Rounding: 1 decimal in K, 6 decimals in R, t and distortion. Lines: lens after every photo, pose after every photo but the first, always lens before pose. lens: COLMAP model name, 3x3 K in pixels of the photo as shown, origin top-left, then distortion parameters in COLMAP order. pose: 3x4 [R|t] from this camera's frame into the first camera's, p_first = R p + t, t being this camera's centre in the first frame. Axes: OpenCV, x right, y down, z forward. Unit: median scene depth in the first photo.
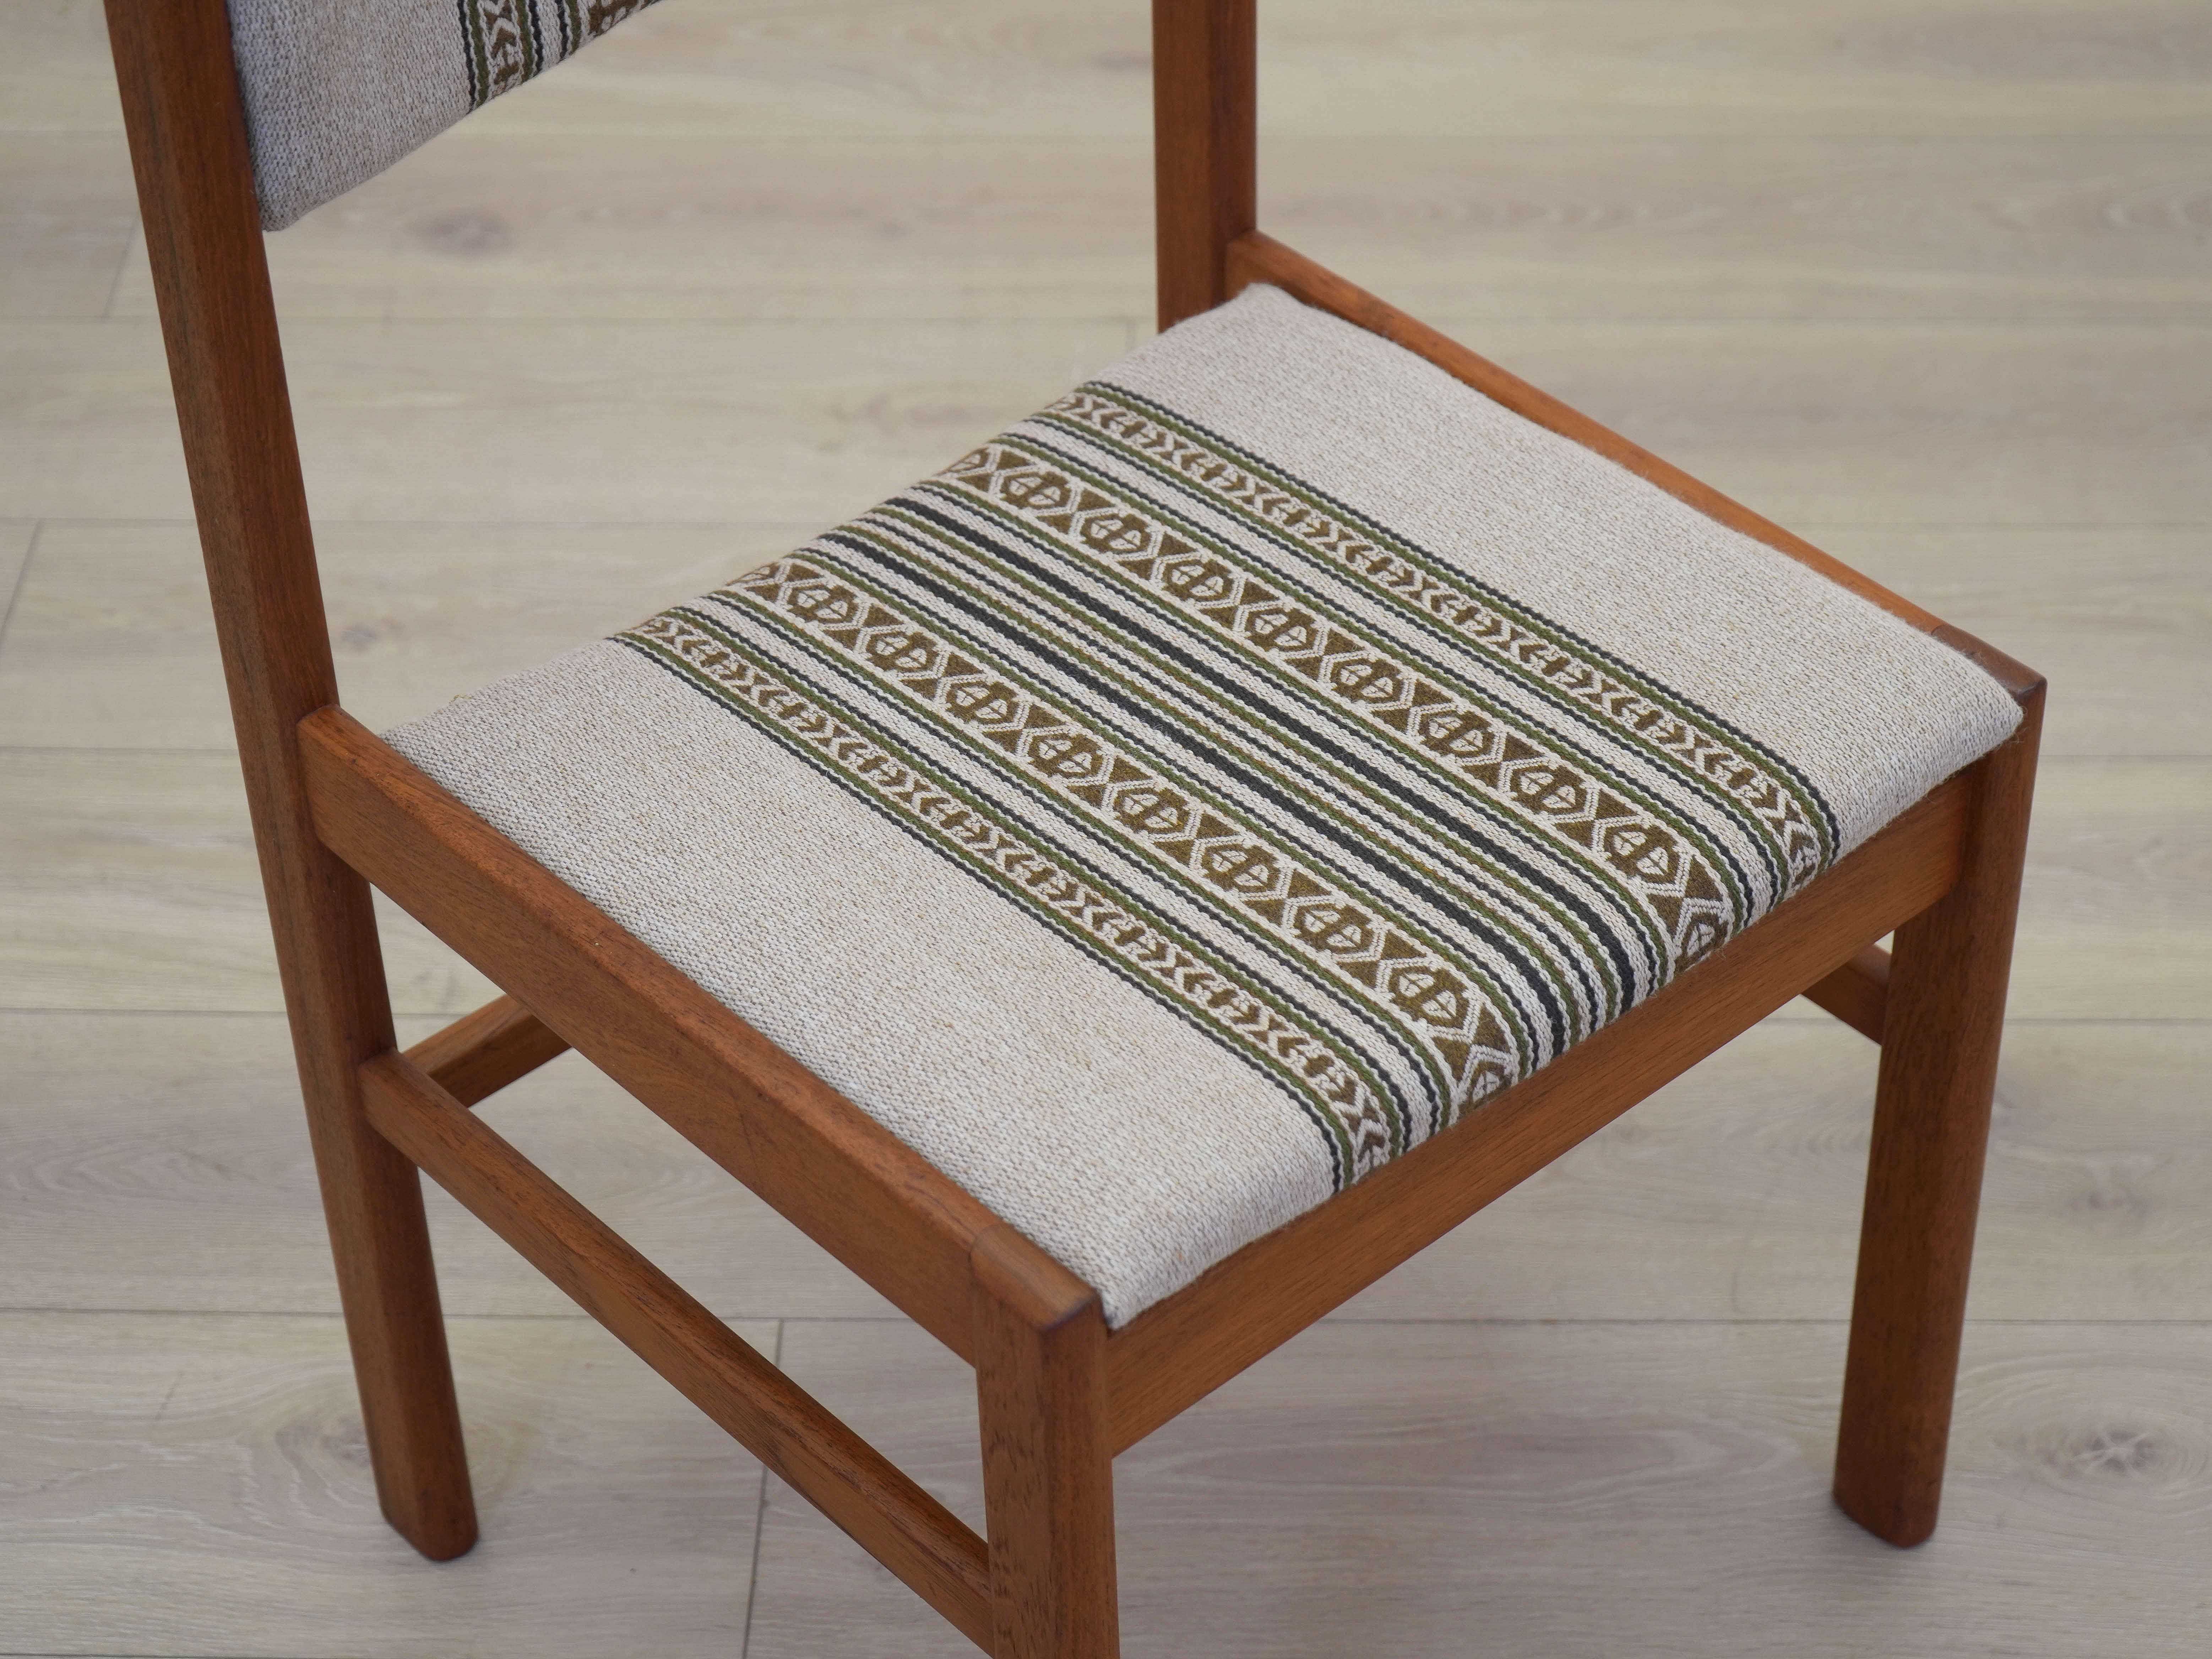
lens RADIAL K [[4233.1, 0, 1106.0], [0, 4233.1, 829.5], [0, 0, 1]] dist [-0.023043, 0.637911]
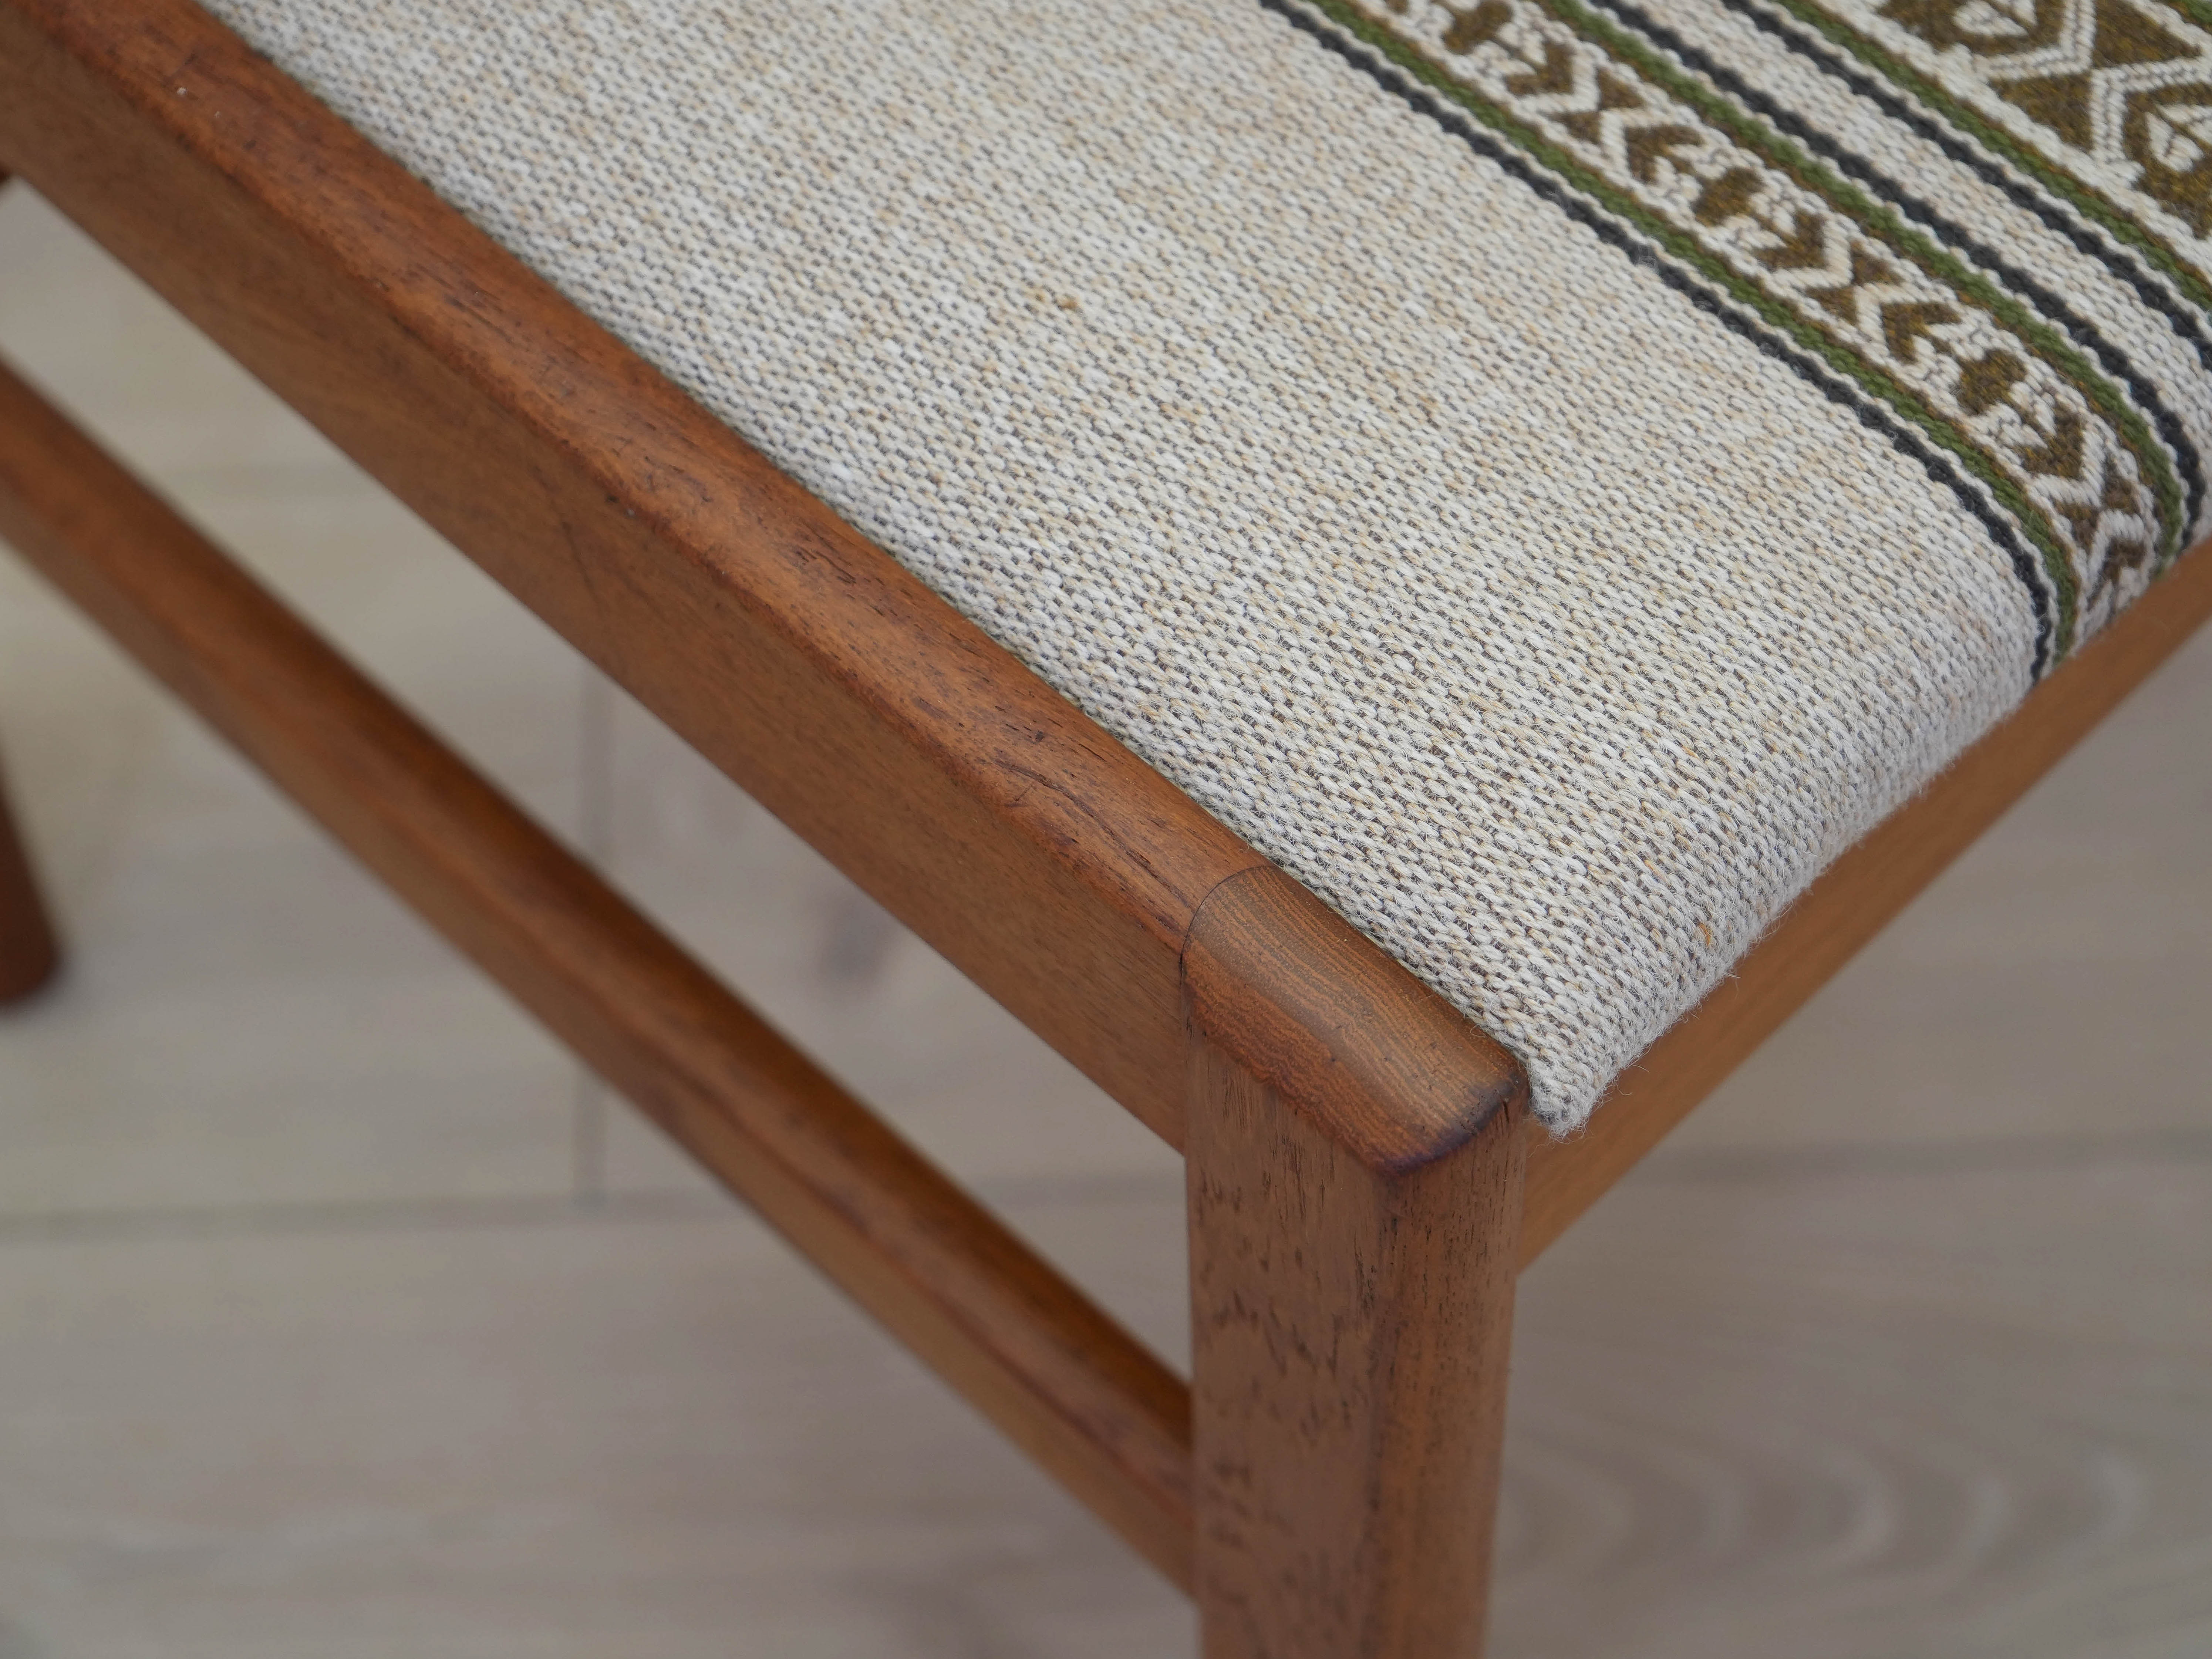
lens RADIAL K [[5264.7, 0, 1106.0], [0, 5264.7, 829.5], [0, 0, 1]] dist [-0.065202, 0.300040]
pose [[0.998438, -0.047169, 0.029928, -0.049572], [0.035908, 0.952316, 0.302994, -0.056711], [-0.042793, -0.301446, 0.952522, 0.492484]]
